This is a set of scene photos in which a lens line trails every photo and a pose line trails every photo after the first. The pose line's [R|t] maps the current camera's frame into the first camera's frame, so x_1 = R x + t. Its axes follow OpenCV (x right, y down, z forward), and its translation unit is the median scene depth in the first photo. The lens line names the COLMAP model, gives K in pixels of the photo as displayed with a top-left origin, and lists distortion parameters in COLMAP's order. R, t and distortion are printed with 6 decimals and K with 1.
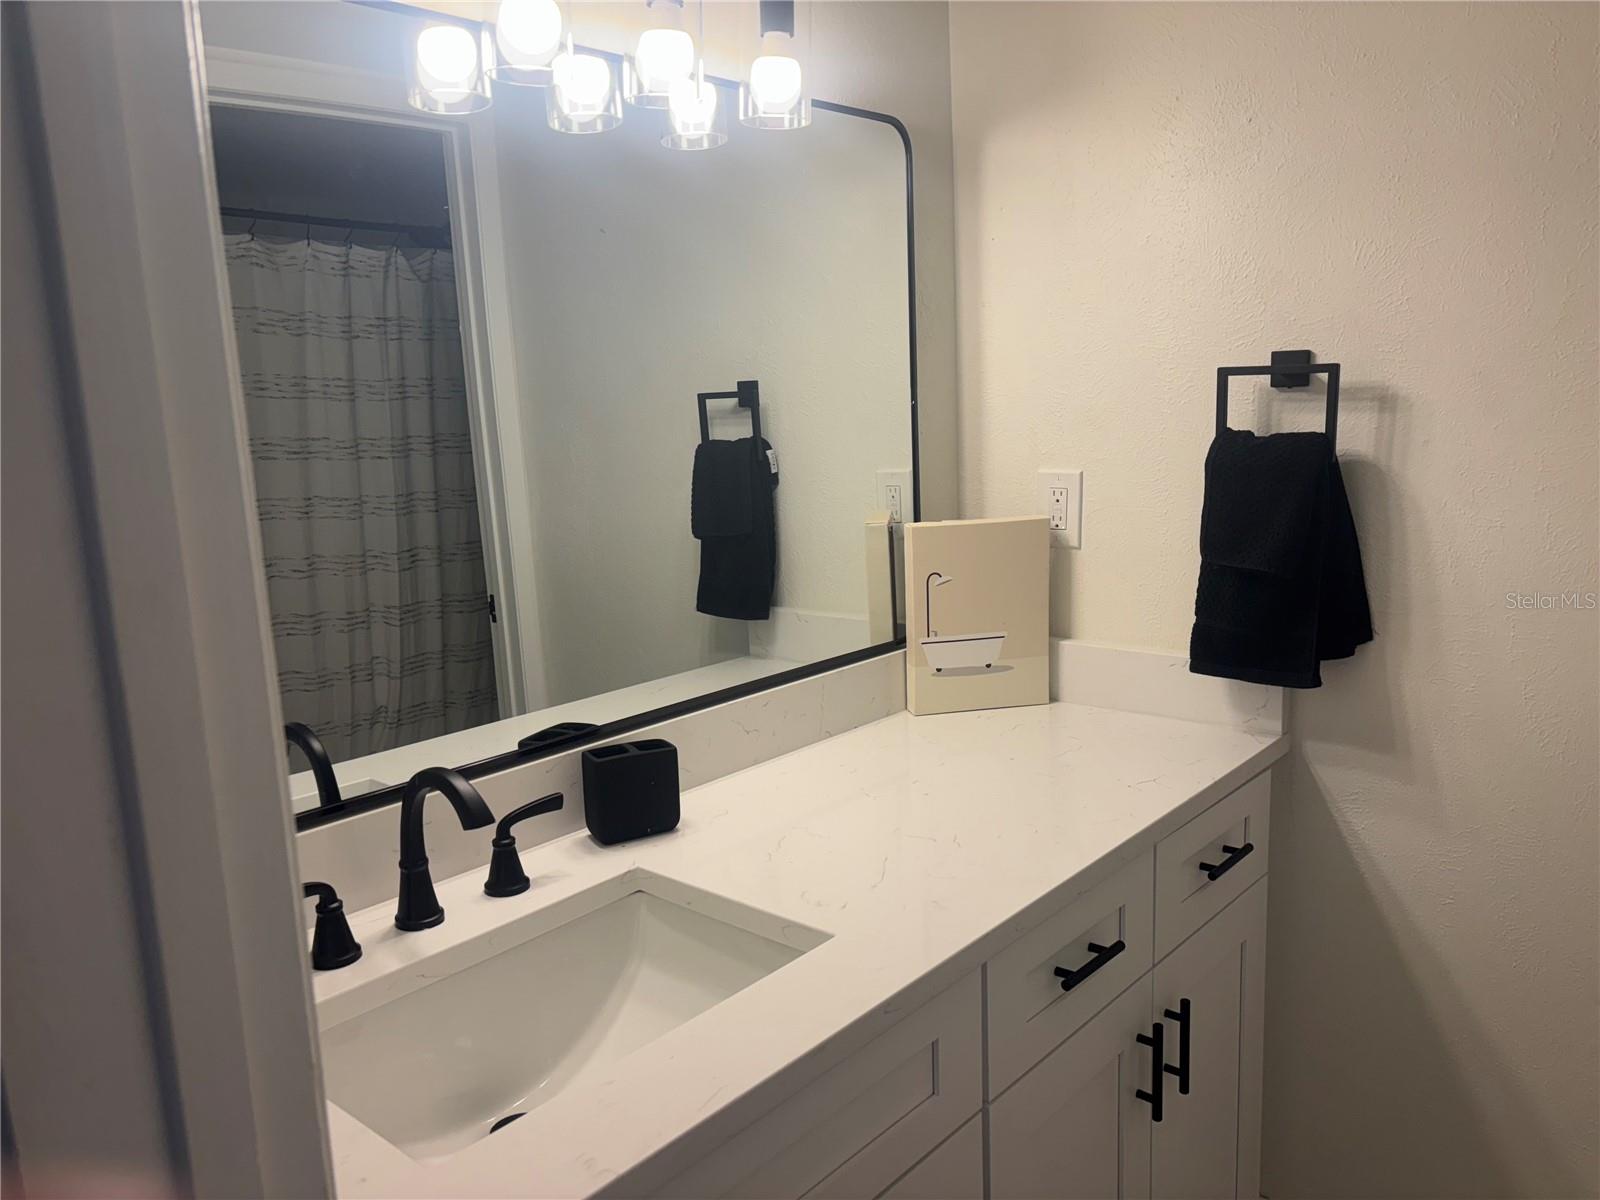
lens RADIAL K [[1192.3, 0, 802.8], [0, 1192.3, 590.4], [0, 0, 1]] dist [0.031892, -0.034568]
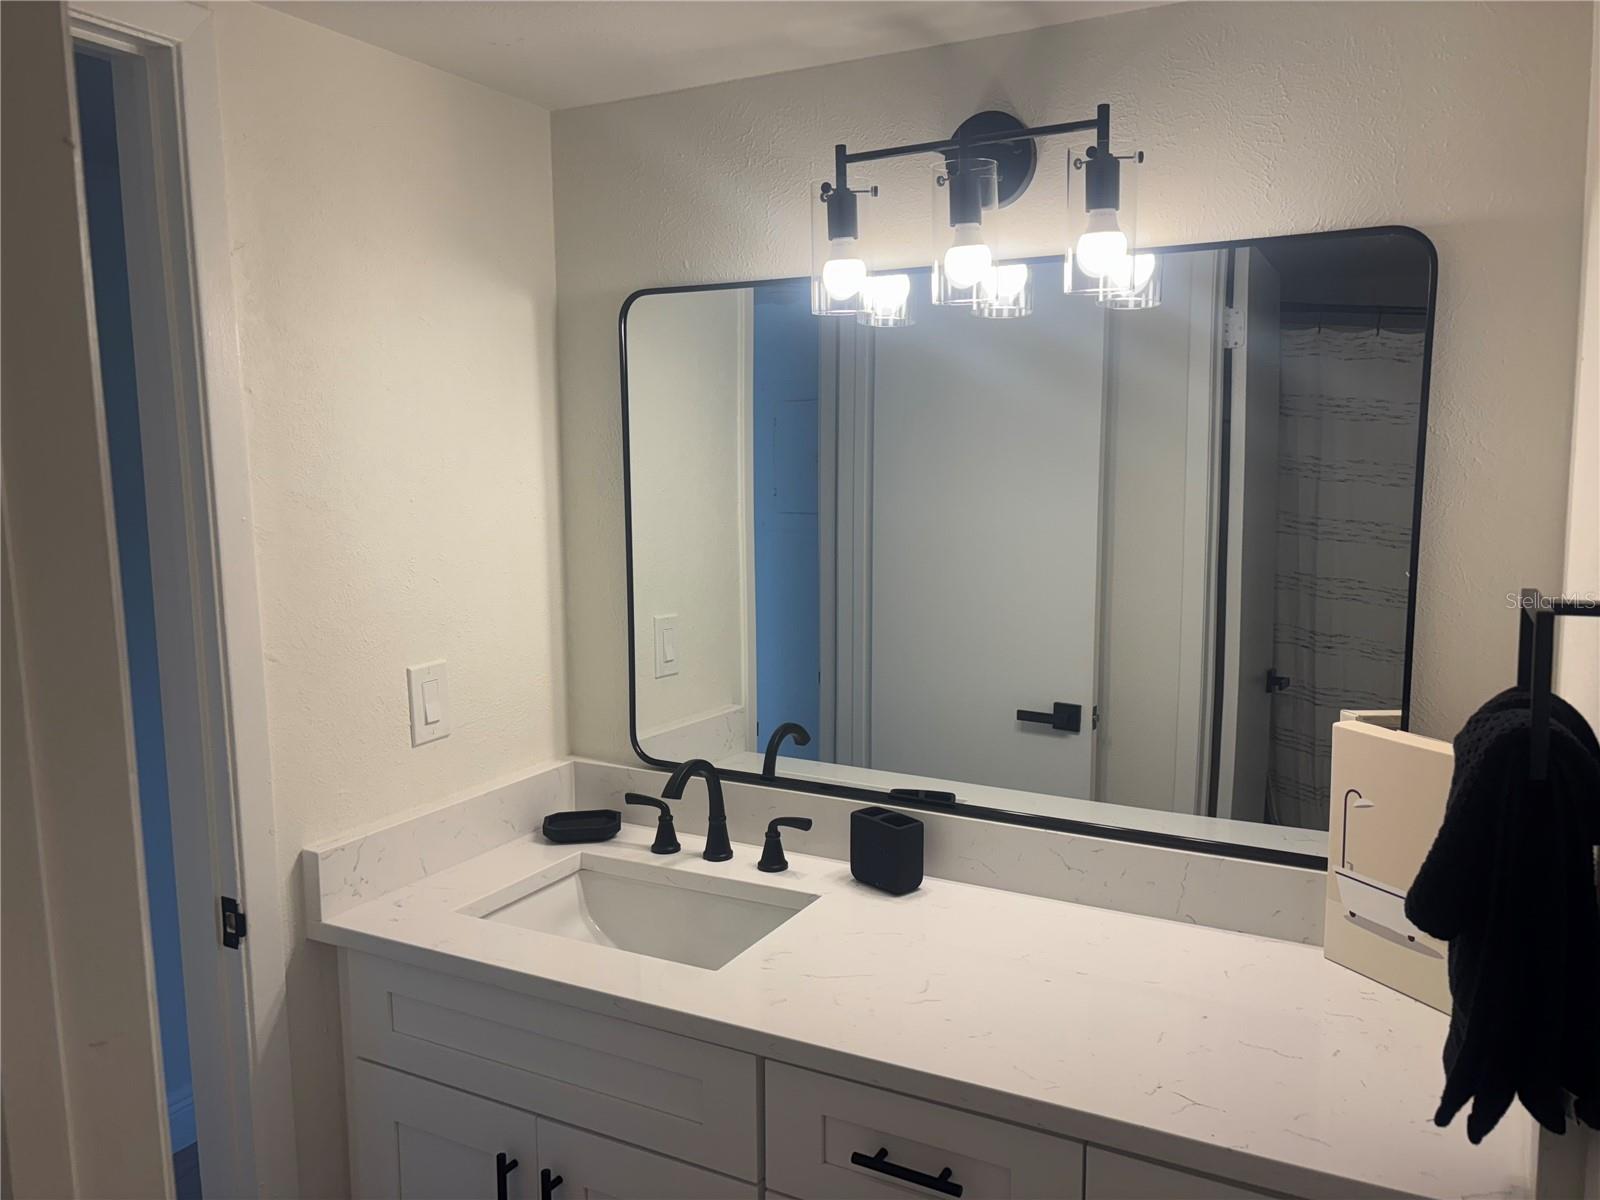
lens RADIAL K [[1192.3, 0, 808.5], [0, 1192.3, 608.6], [0, 0, 1]] dist [0.031892, -0.034568]
pose [[0.252229, 0.176609, -0.951415, 0.840651], [-0.166152, 0.976506, 0.137218, -0.202304], [0.953296, 0.123469, 0.275647, 0.479101]]
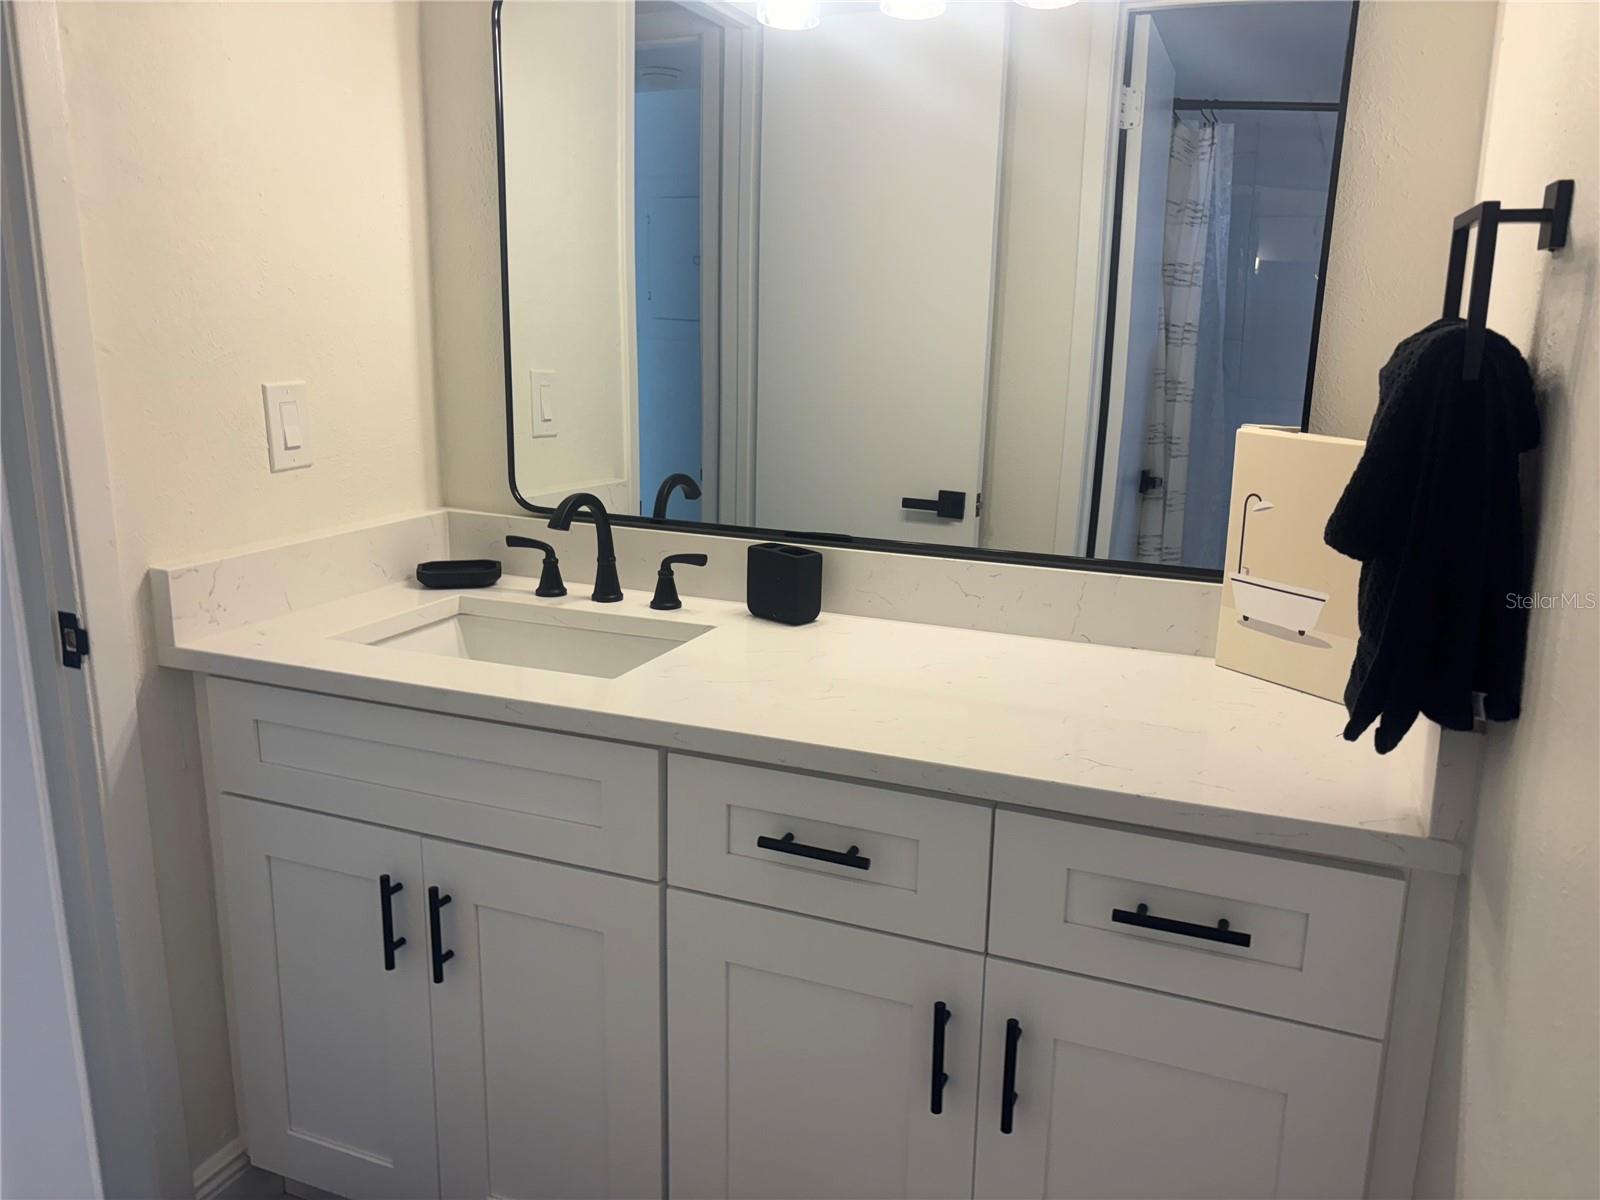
lens RADIAL K [[1192.3, 0, 808.7], [0, 1192.3, 609.7], [0, 0, 1]] dist [0.031892, -0.034568]
pose [[0.358068, 0.271094, -0.893474, 0.824363], [-0.194301, 0.957607, 0.212685, -0.058995], [0.913255, 0.097447, 0.395562, 0.477080]]
